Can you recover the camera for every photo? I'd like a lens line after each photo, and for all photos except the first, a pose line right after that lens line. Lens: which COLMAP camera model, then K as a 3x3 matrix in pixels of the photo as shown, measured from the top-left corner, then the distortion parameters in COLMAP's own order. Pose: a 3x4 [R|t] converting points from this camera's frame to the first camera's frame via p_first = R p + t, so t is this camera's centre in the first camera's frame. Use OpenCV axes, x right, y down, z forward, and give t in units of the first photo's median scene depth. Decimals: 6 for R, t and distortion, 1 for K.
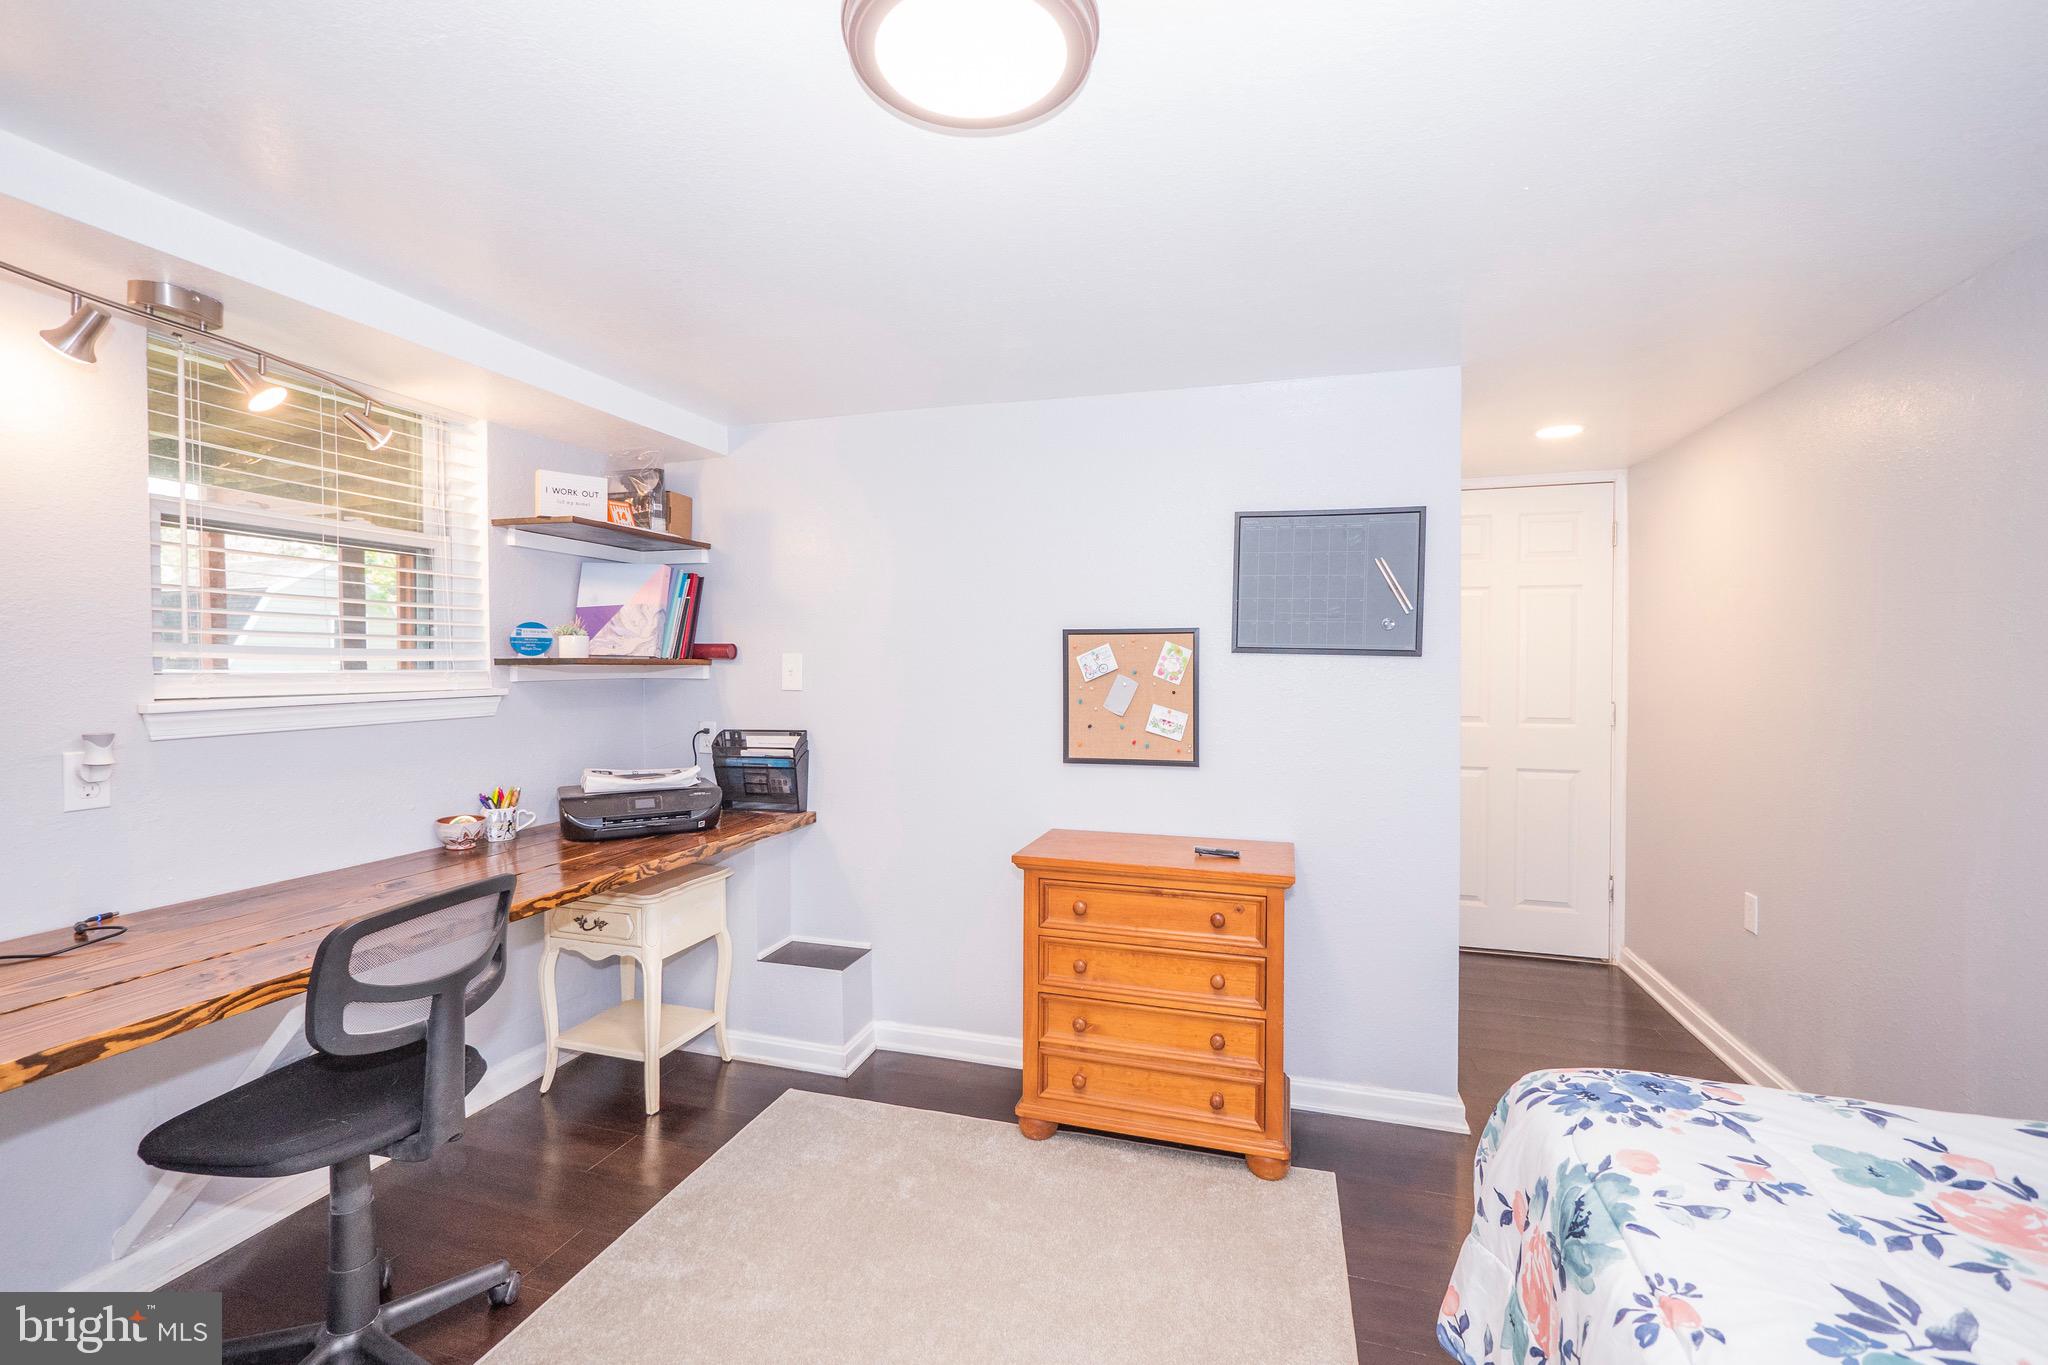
lens RADIAL K [[860.4, 0, 1020.6], [0, 860.4, 672.6], [0, 0, 1]] dist [-0.006754, 0.000429]
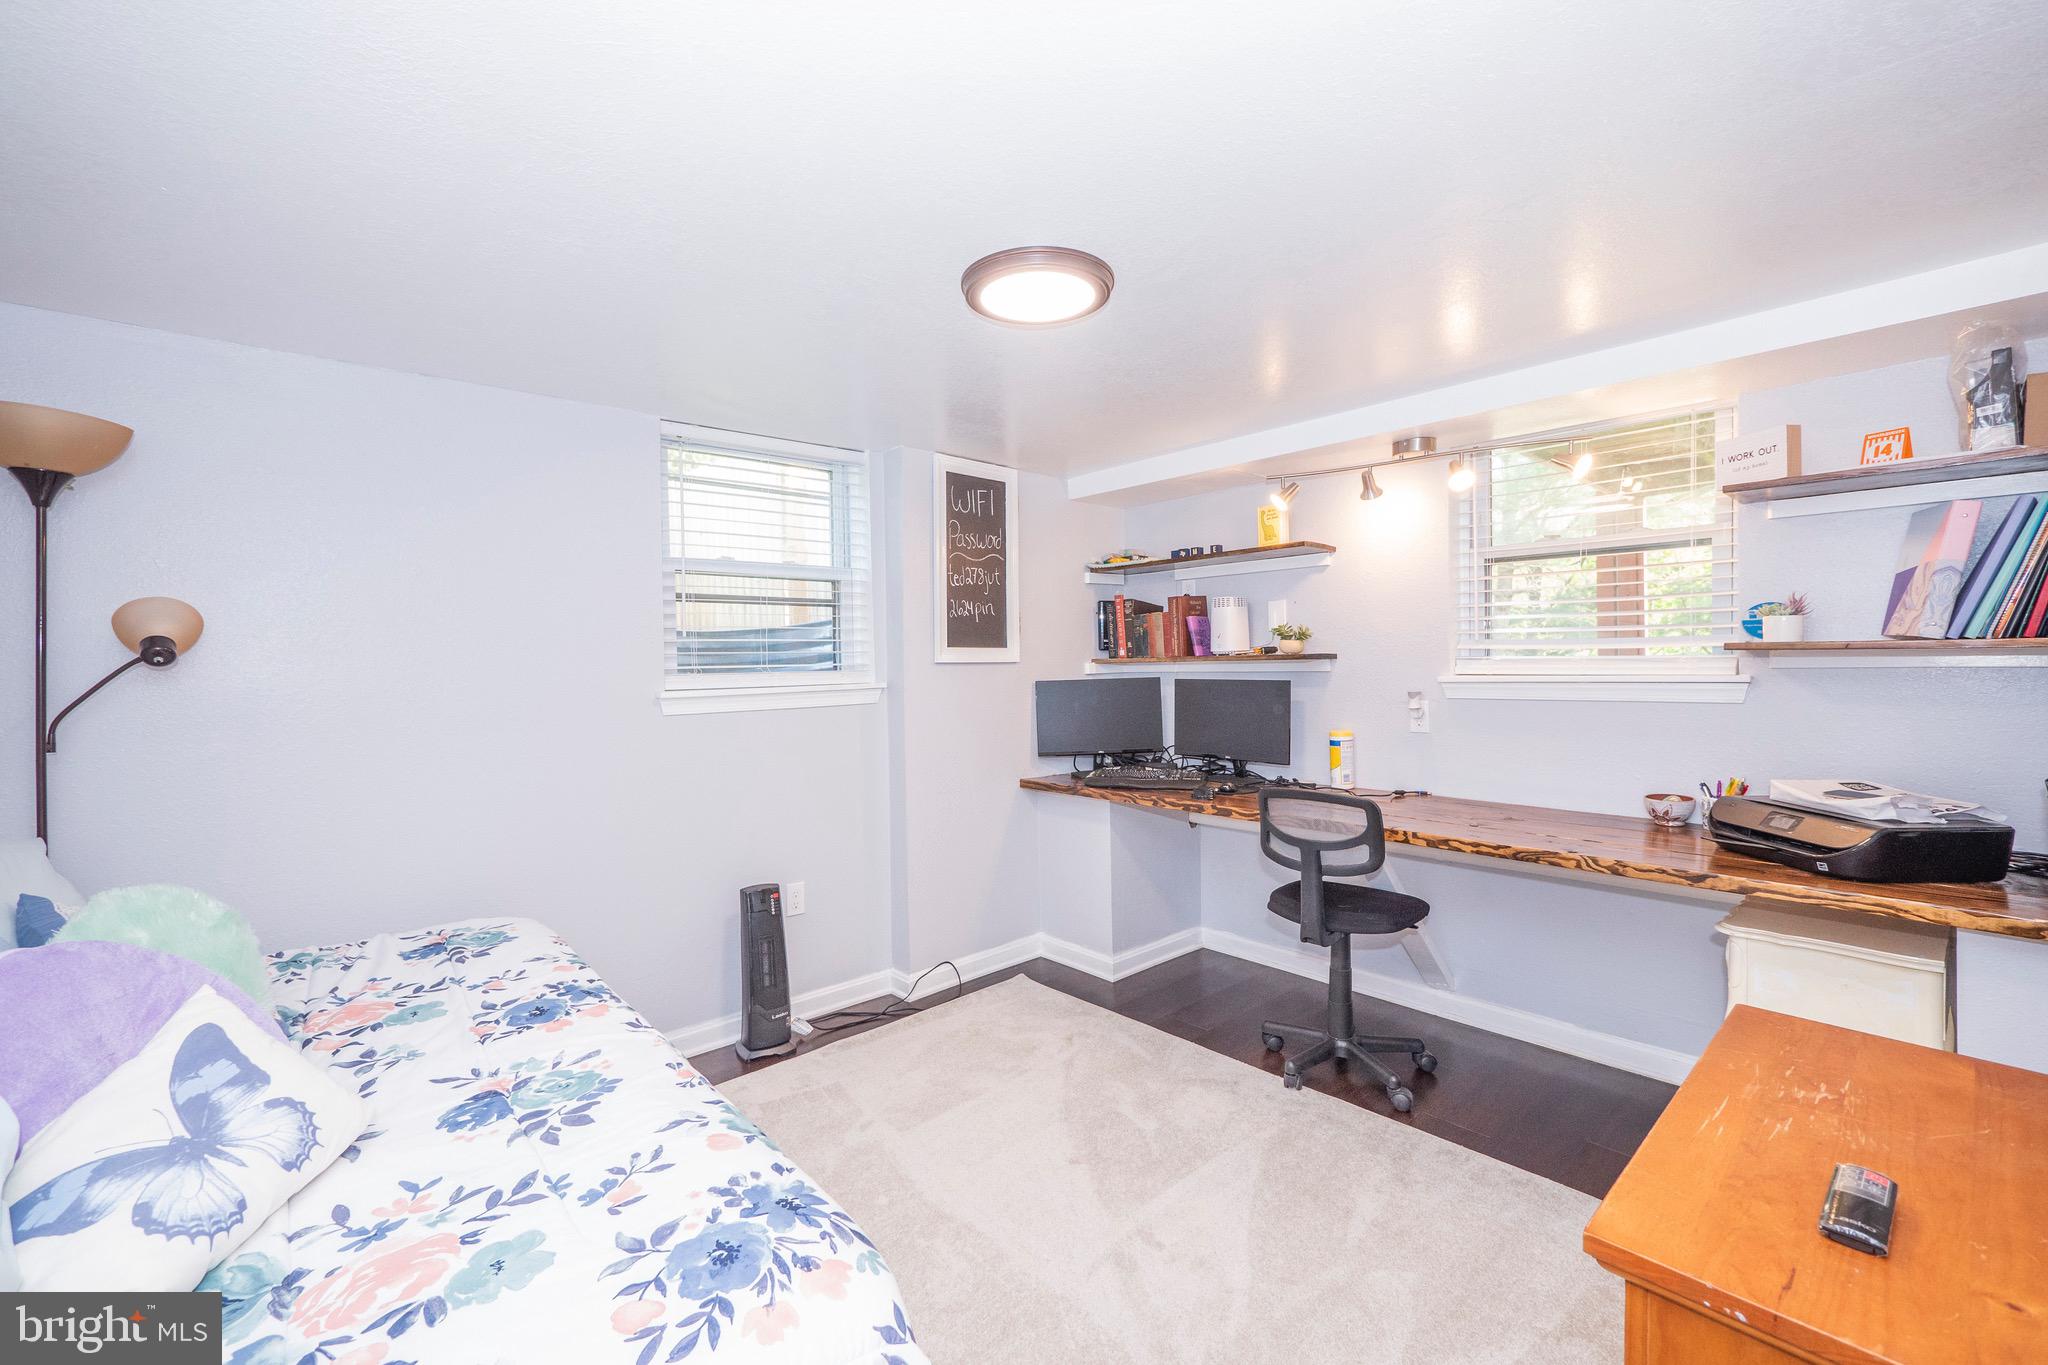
lens RADIAL K [[860.4, 0, 1020.6], [0, 860.4, 672.6], [0, 0, 1]] dist [-0.006754, 0.000429]
pose [[-0.517610, 0.021703, -0.855341, 0.679851], [0.008216, 0.999758, 0.020395, -0.010959], [0.855577, 0.003530, -0.517663, 0.886915]]
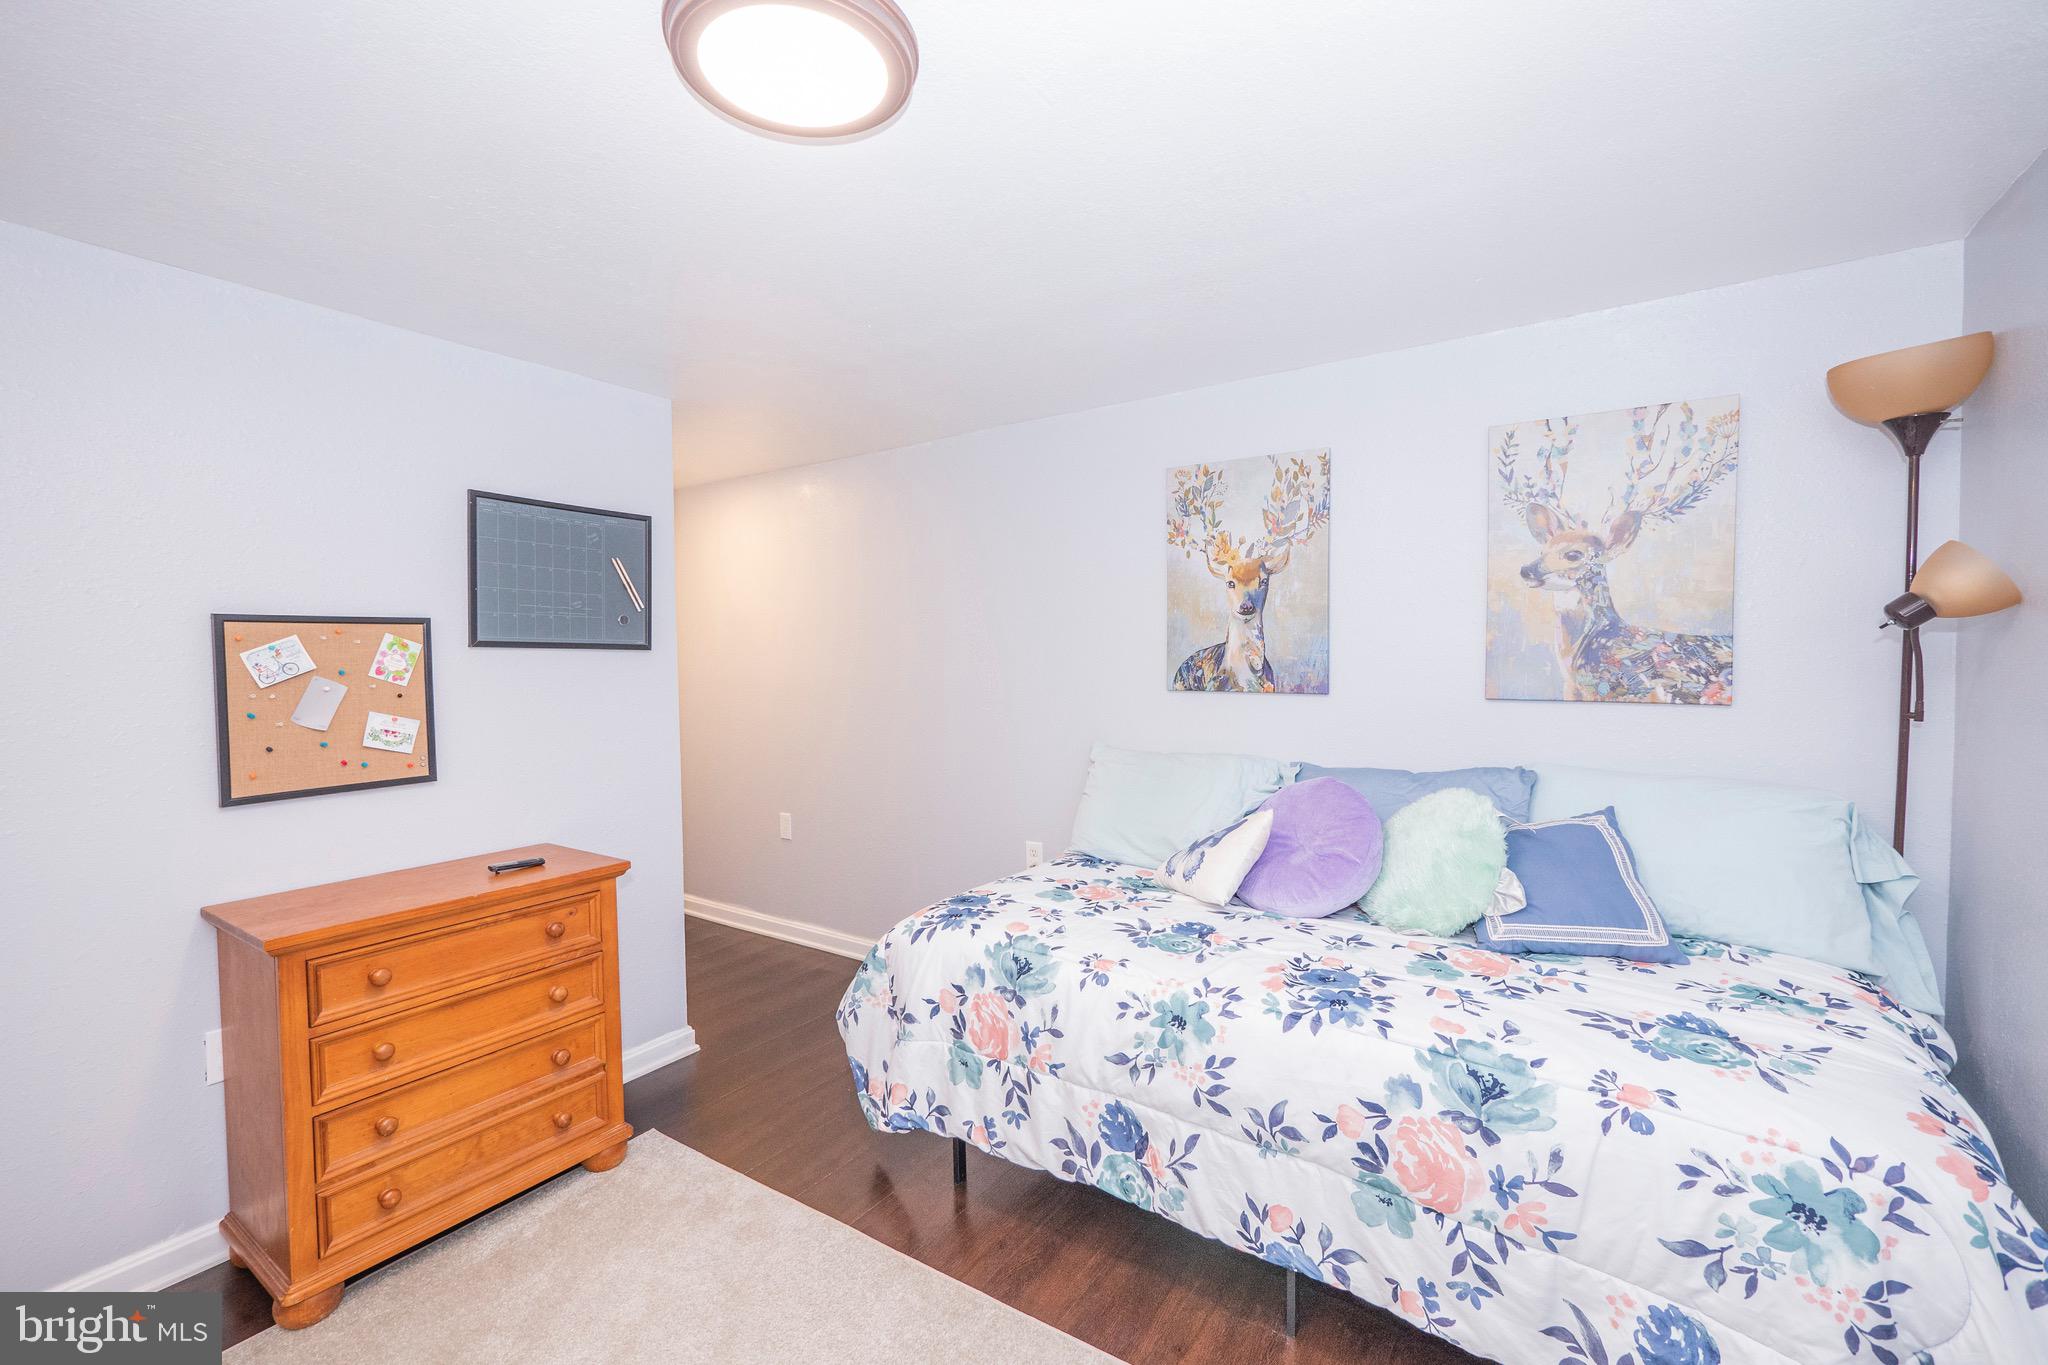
lens RADIAL K [[860.4, 0, 1020.6], [0, 860.4, 672.6], [0, 0, 1]] dist [-0.006754, 0.000429]
pose [[0.298647, -0.030330, 0.953882, -0.475653], [0.023612, 0.999424, 0.024385, -0.005406], [-0.954072, 0.015241, 0.299191, 0.210922]]
